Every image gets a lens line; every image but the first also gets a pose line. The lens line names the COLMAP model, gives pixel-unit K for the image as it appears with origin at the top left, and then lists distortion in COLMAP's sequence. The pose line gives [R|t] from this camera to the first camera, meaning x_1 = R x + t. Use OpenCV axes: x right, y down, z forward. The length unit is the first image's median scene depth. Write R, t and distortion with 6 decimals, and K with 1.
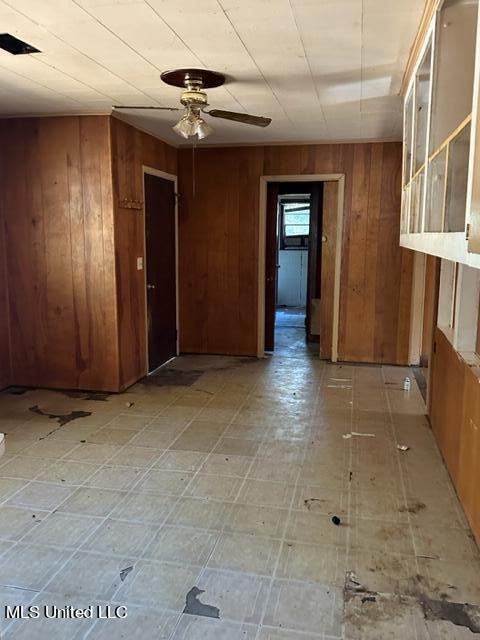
lens RADIAL K [[553.5, 0, 238.0], [0, 553.5, 320.9], [0, 0, 1]] dist [0.048858, -0.075822]
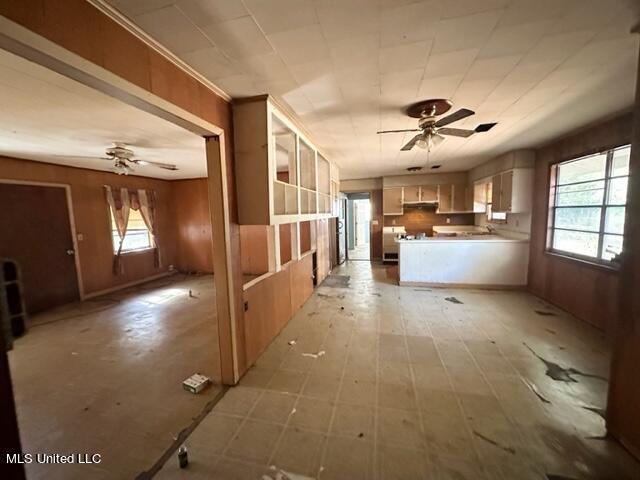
lens RADIAL K [[256.5, 0, 319.4], [0, 256.5, 241.0], [0, 0, 1]] dist [-0.010631, 0.000117]
pose [[-0.999443, 0.016711, 0.028895, 0.247487], [0.023726, 0.964545, 0.262850, -0.346591], [-0.023478, 0.263389, -0.964404, 2.175322]]
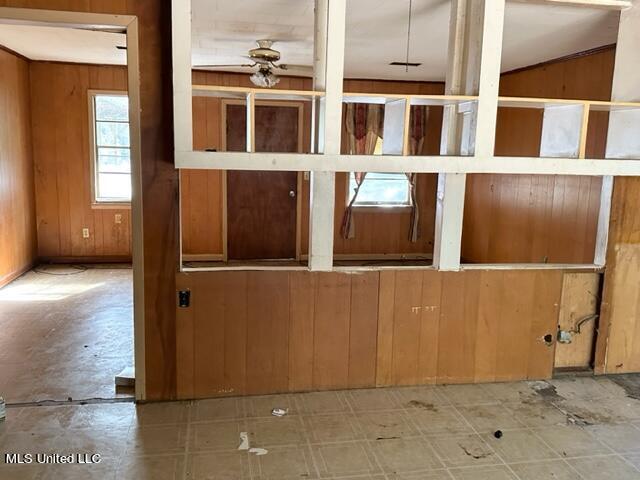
lens RADIAL K [[553.5, 0, 316.1], [0, 553.5, 235.3], [0, 0, 1]] dist [0.048858, -0.075822]
pose [[-0.379212, -0.155653, 0.912124, -0.570145], [0.118460, 0.969472, 0.214688, -0.257997], [-0.917696, 0.189463, -0.349197, 1.559489]]
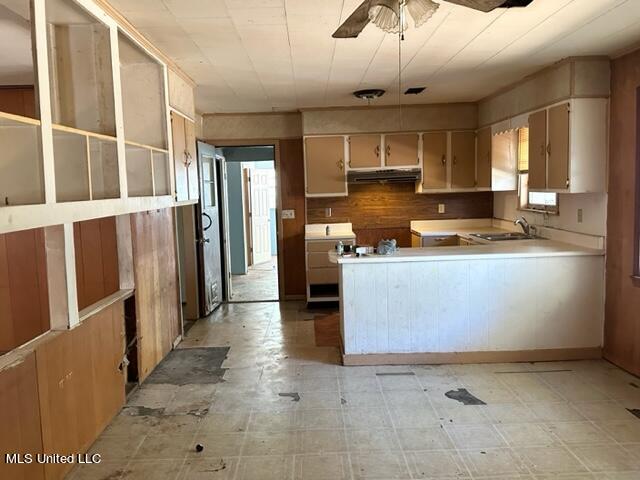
lens RADIAL K [[553.5, 0, 317.1], [0, 553.5, 241.9], [0, 0, 1]] dist [0.048858, -0.075822]
pose [[-0.974088, 0.042314, -0.222177, 0.171943], [-0.014927, 0.968174, 0.249834, -0.325066], [0.225678, 0.246677, -0.942454, 1.961479]]
